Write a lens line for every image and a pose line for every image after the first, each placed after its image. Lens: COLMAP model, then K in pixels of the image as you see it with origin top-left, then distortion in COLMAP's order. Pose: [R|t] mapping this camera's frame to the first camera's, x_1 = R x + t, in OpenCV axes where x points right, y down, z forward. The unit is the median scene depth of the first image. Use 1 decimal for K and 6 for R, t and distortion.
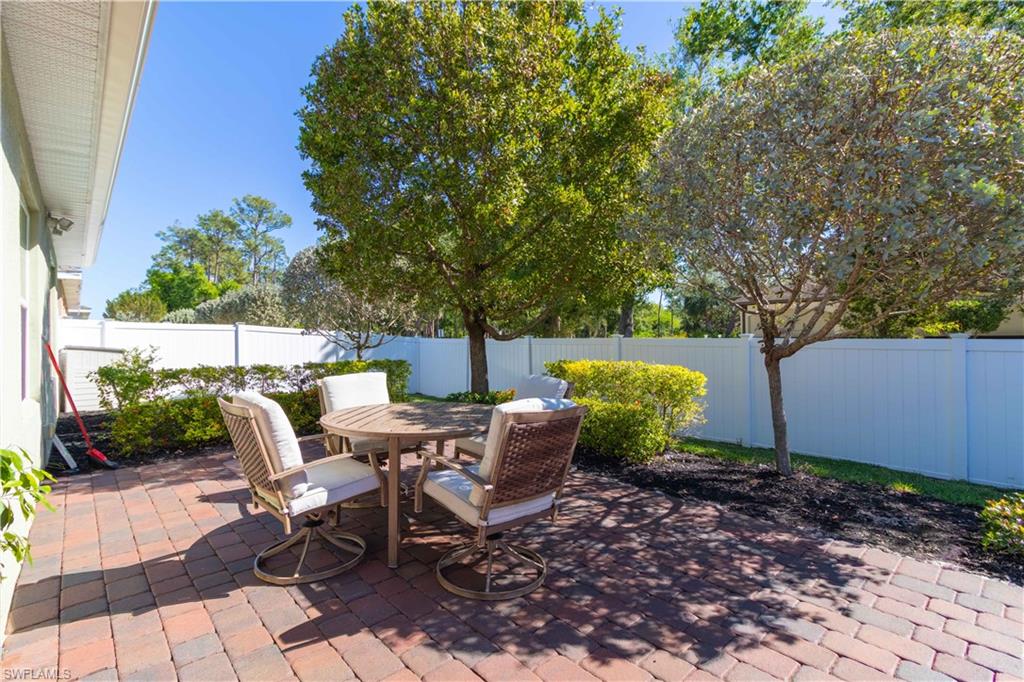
lens RADIAL K [[481.9, 0, 524.0], [0, 481.9, 341.7], [0, 0, 1]] dist [-0.000887, -0.000637]
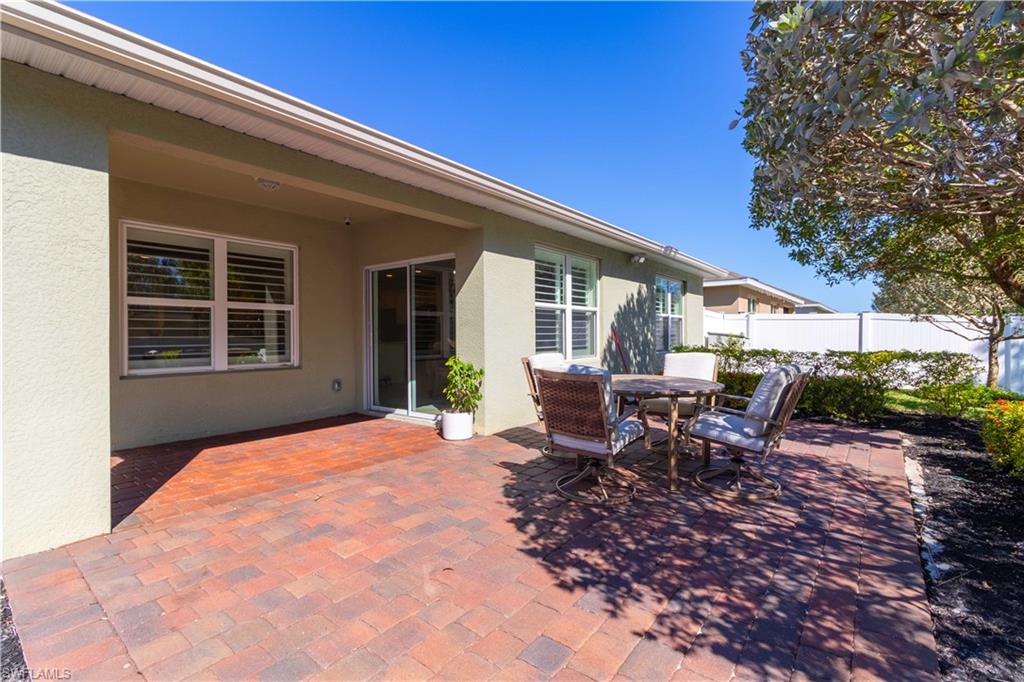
lens RADIAL K [[481.9, 0, 524.0], [0, 481.9, 341.7], [0, 0, 1]] dist [-0.000887, -0.000637]
pose [[0.166369, 0.024979, -0.985747, 1.100735], [-0.002292, 0.999686, 0.024946, 0.000300], [0.986061, -0.001891, 0.166374, 0.471736]]
